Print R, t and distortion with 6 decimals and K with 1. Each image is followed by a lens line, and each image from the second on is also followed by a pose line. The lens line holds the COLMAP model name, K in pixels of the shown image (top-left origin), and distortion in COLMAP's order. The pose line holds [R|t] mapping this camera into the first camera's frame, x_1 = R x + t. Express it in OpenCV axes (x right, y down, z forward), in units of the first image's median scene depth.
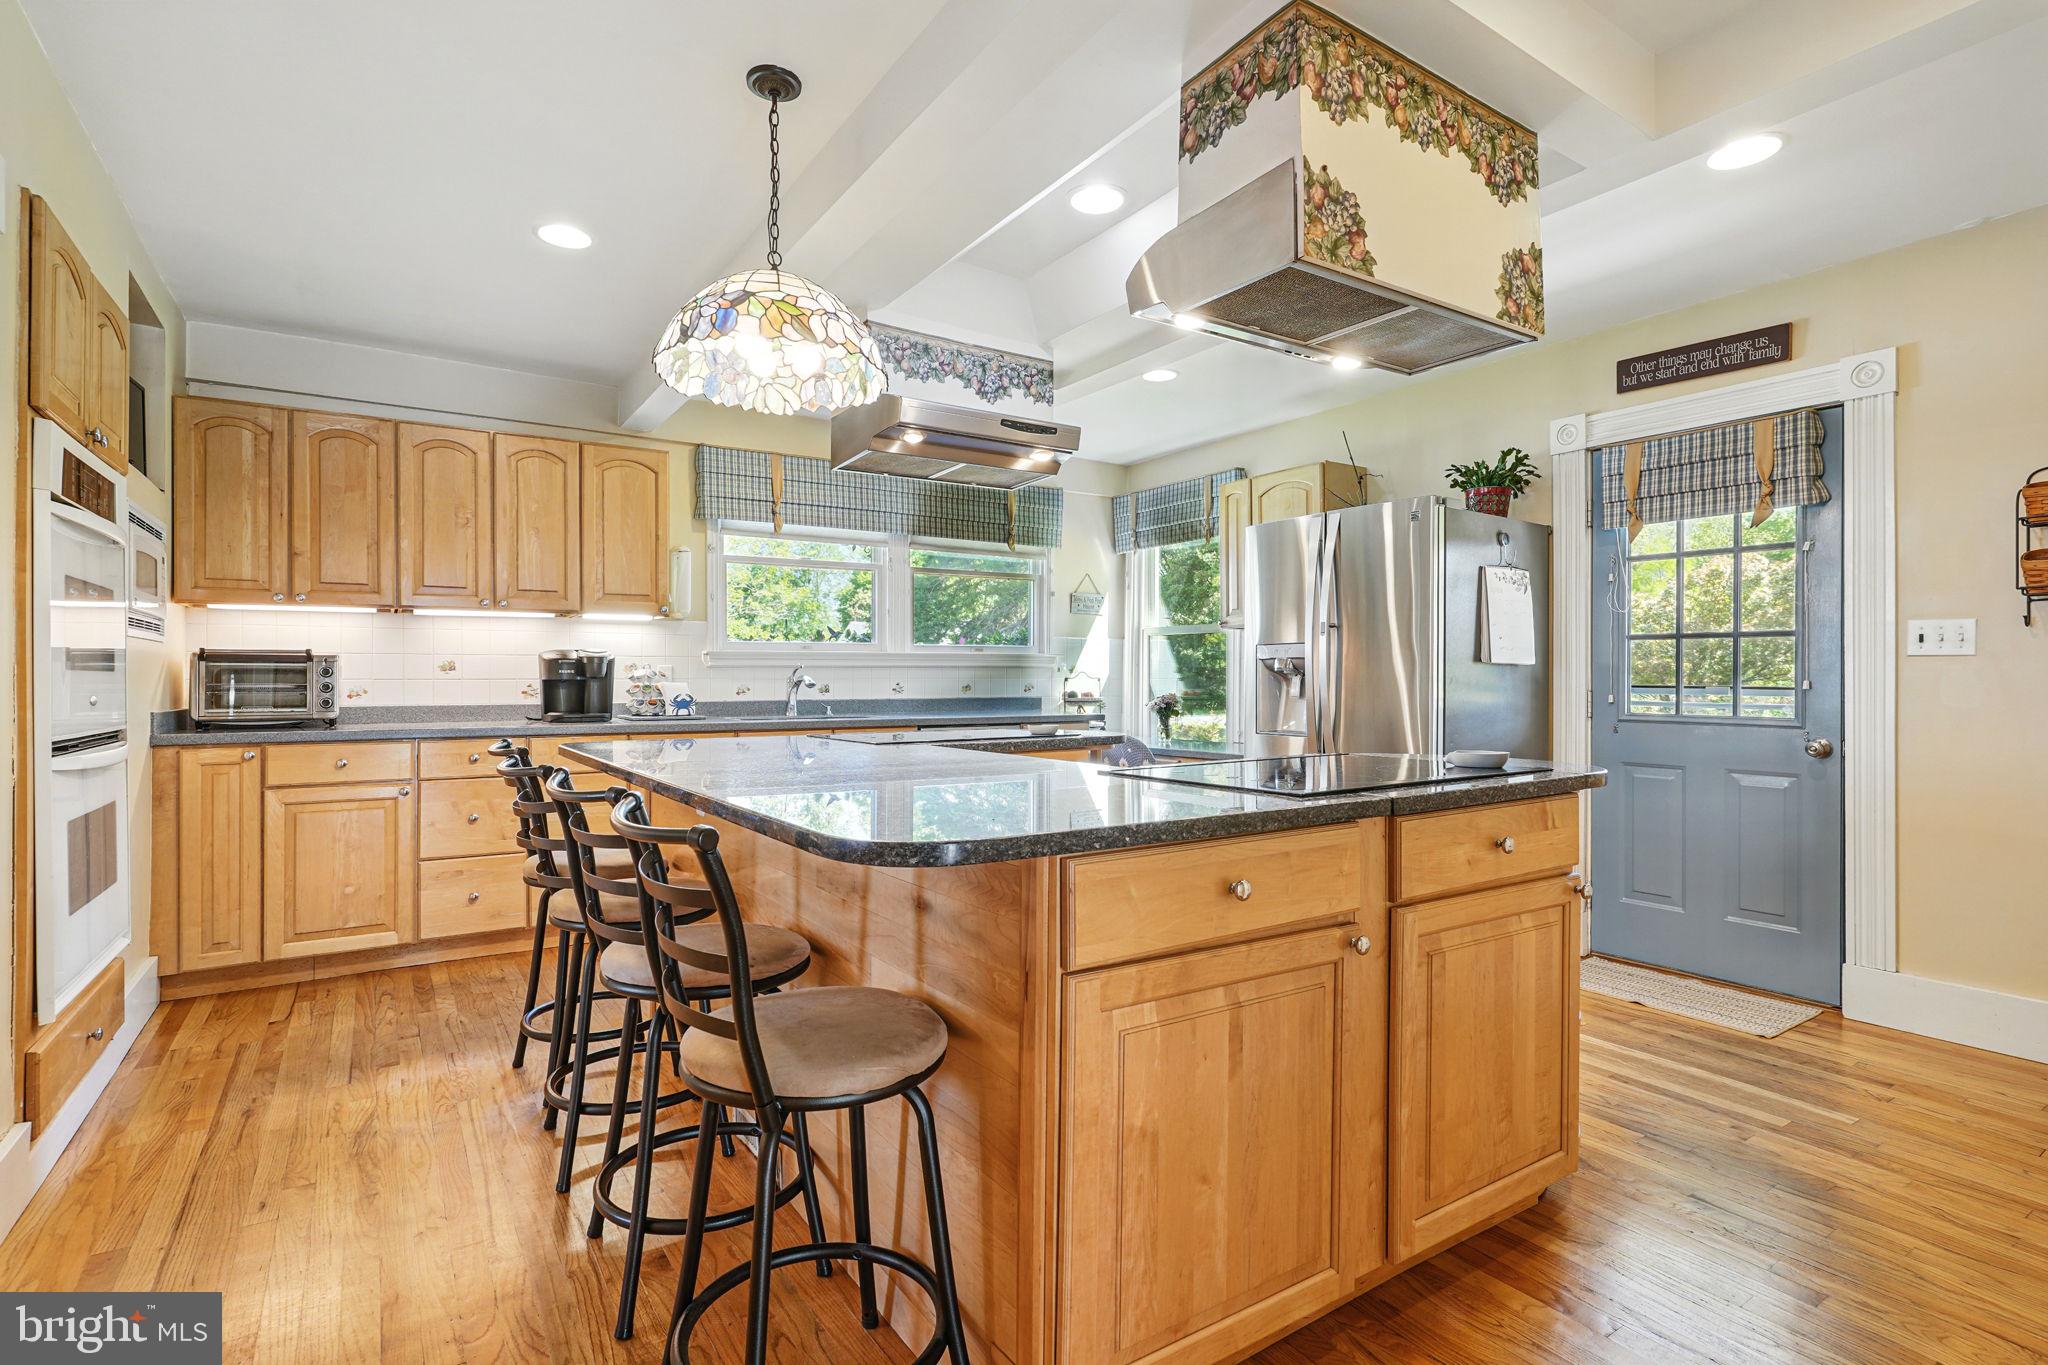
lens RADIAL K [[959.6, 0, 1022.3], [0, 959.6, 678.7], [0, 0, 1]] dist [-0.007859, 0.001763]
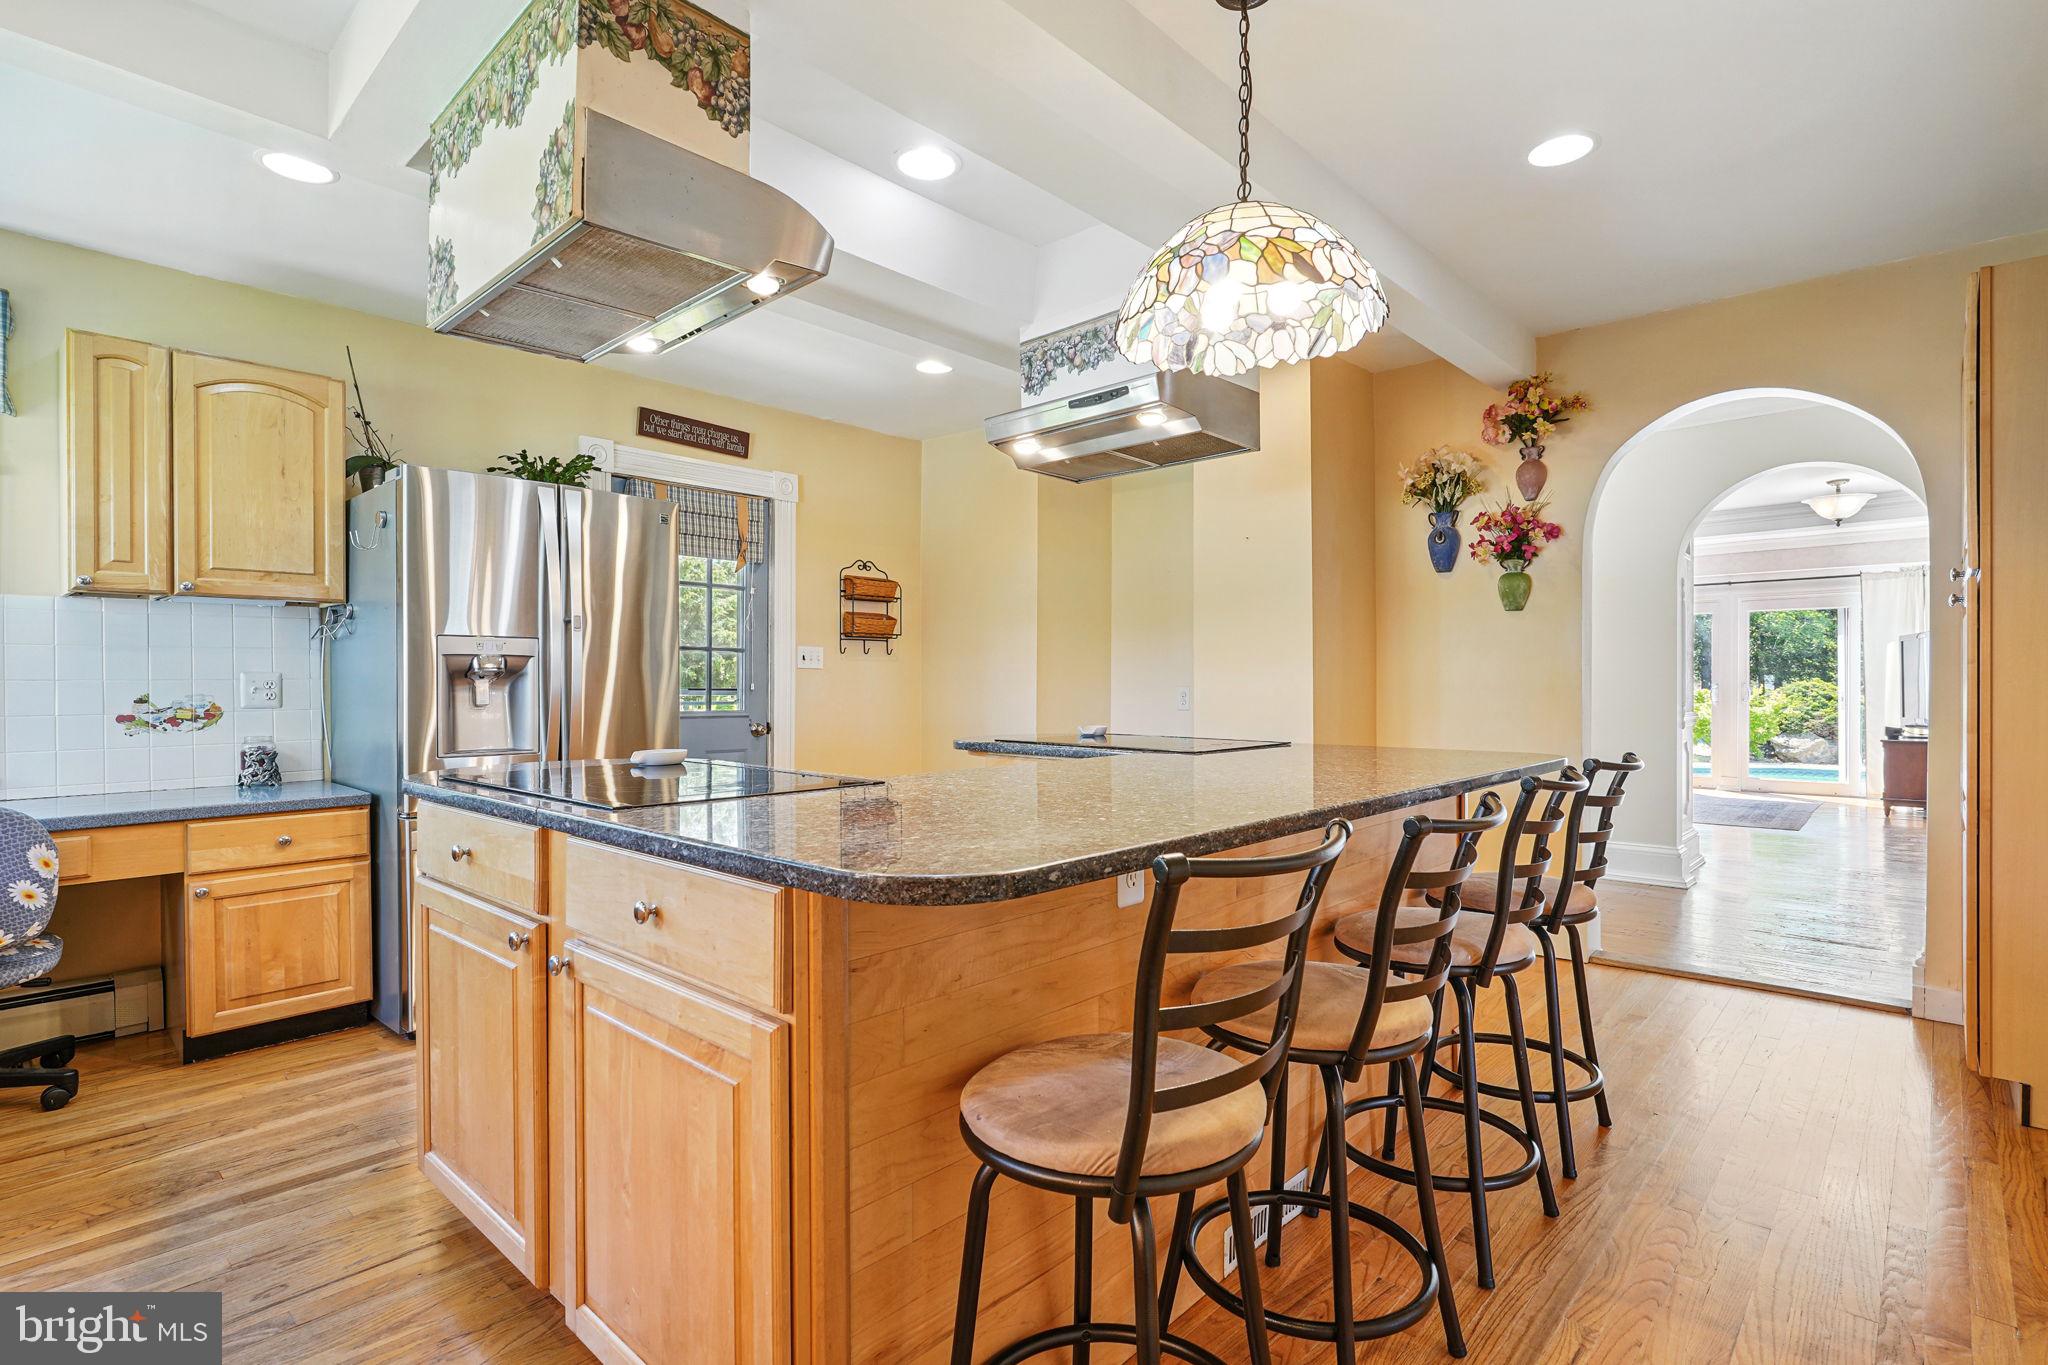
lens RADIAL K [[959.6, 0, 1026.4], [0, 959.6, 685.8], [0, 0, 1]] dist [-0.007859, 0.001763]
pose [[-0.229140, -0.000660, 0.973393, -0.649390], [0.002961, 0.999995, 0.001375, 0.003588], [-0.973389, 0.003198, -0.229137, 0.875395]]
